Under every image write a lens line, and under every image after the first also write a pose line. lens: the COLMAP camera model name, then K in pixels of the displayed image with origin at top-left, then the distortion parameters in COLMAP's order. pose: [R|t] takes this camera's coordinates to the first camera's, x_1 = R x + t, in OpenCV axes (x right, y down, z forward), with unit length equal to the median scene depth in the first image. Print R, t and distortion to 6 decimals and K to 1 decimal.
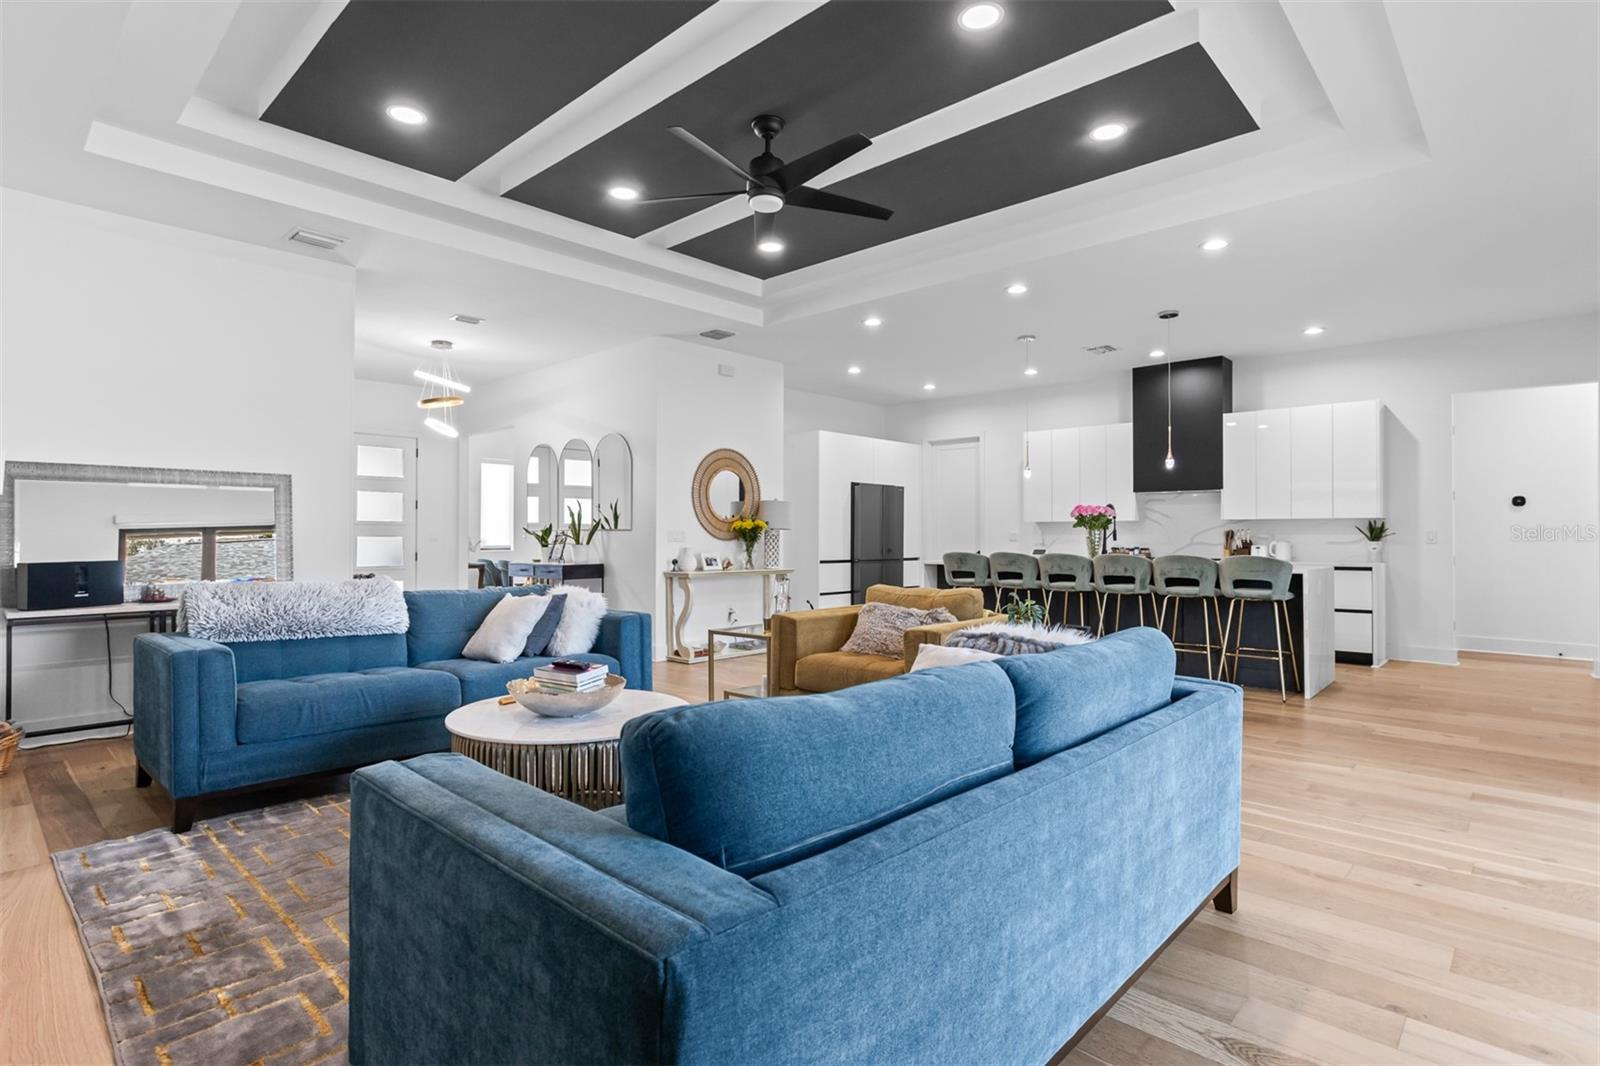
lens RADIAL K [[805.7, 0, 800.0], [0, 805.7, 533.0], [0, 0, 1]] dist [-0.054096, 0.031822]
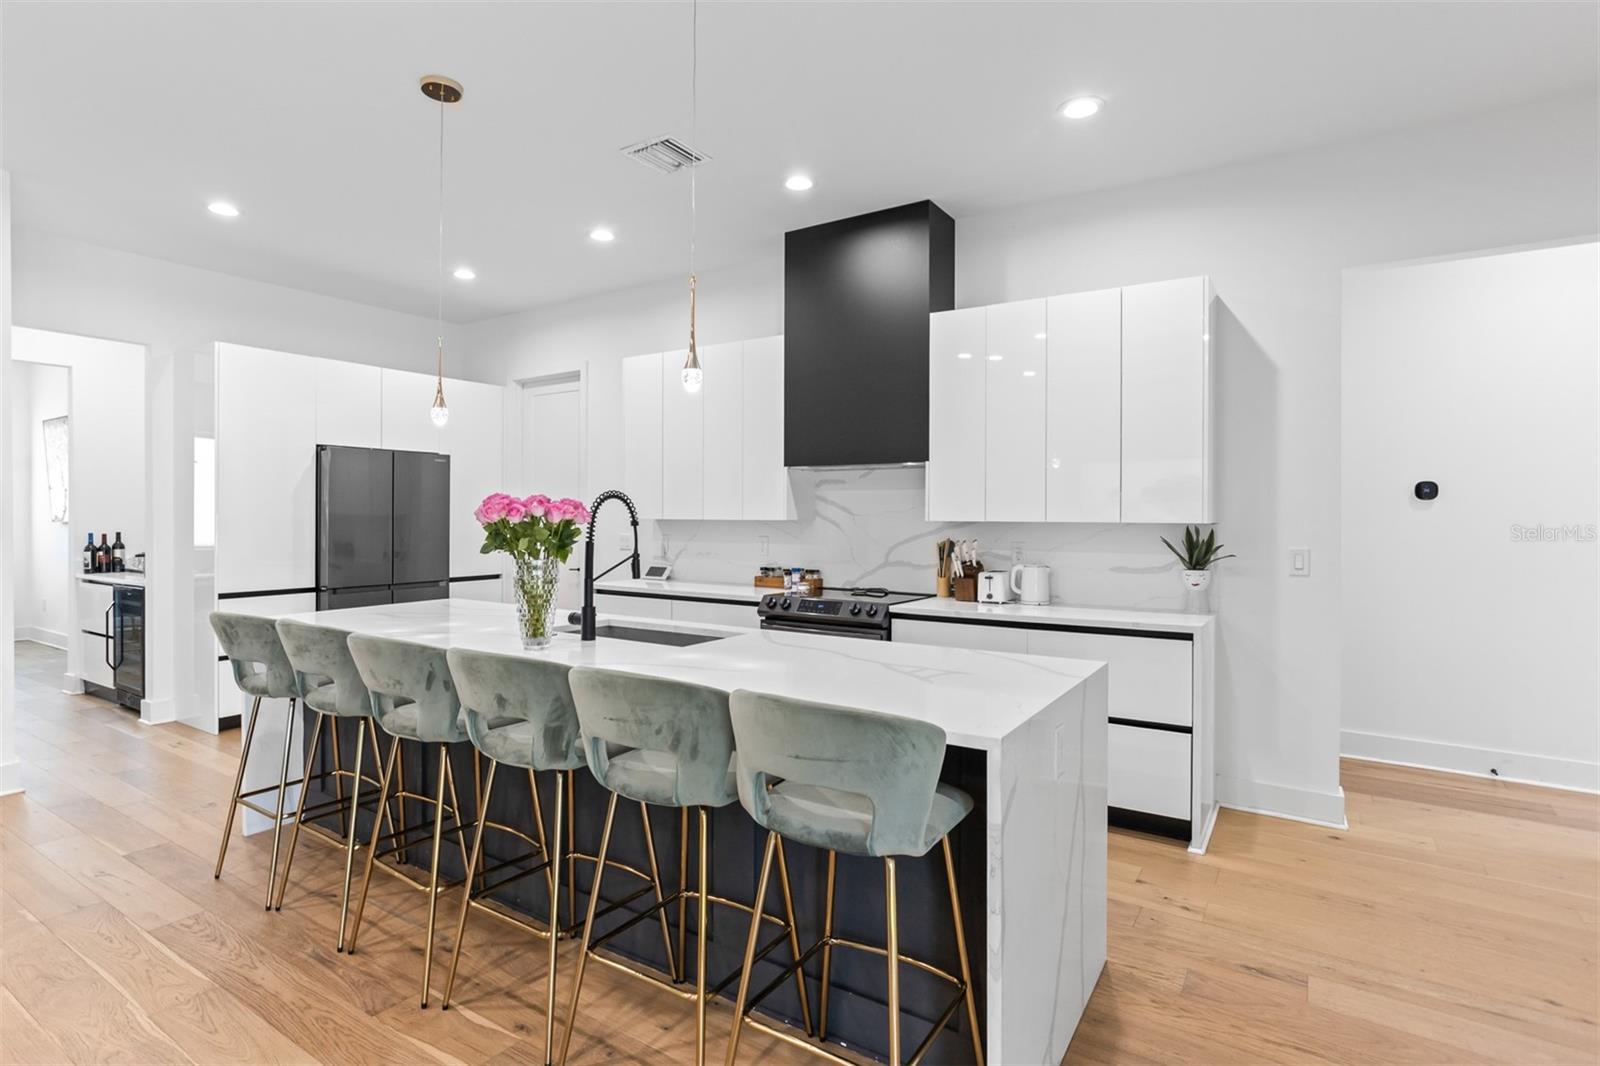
lens RADIAL K [[776.8, 0, 833.3], [0, 776.8, 524.5], [0, 0, 1]] dist [-0.051163, 0.027655]
pose [[0.979779, -0.000087, 0.200082, 0.369496], [-0.003090, 0.999874, 0.015562, -0.021898], [-0.200058, -0.015866, 0.979656, 0.520827]]
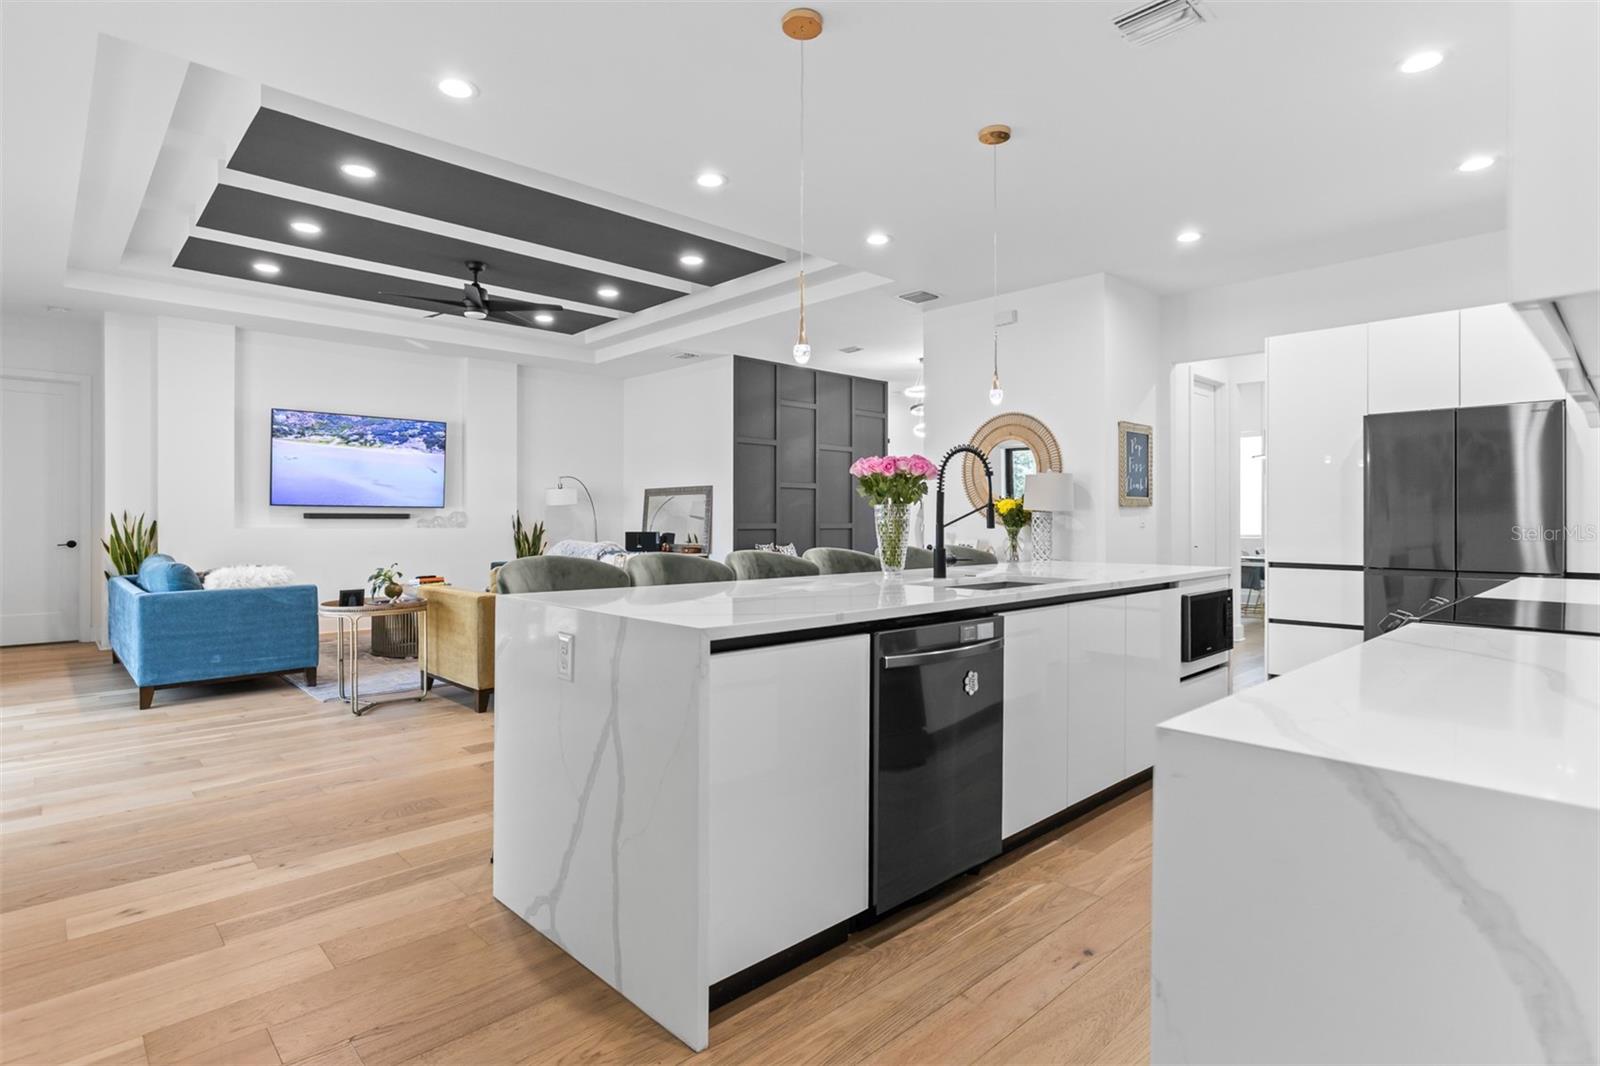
lens RADIAL K [[821.4, 0, 796.1], [0, 821.4, 516.8], [0, 0, 1]] dist [-0.053197, 0.028854]
pose [[-0.053134, -0.009178, -0.998545, 0.731397], [0.005632, 0.999939, -0.009490, 0.006228], [0.998572, -0.006128, -0.053079, 0.810467]]
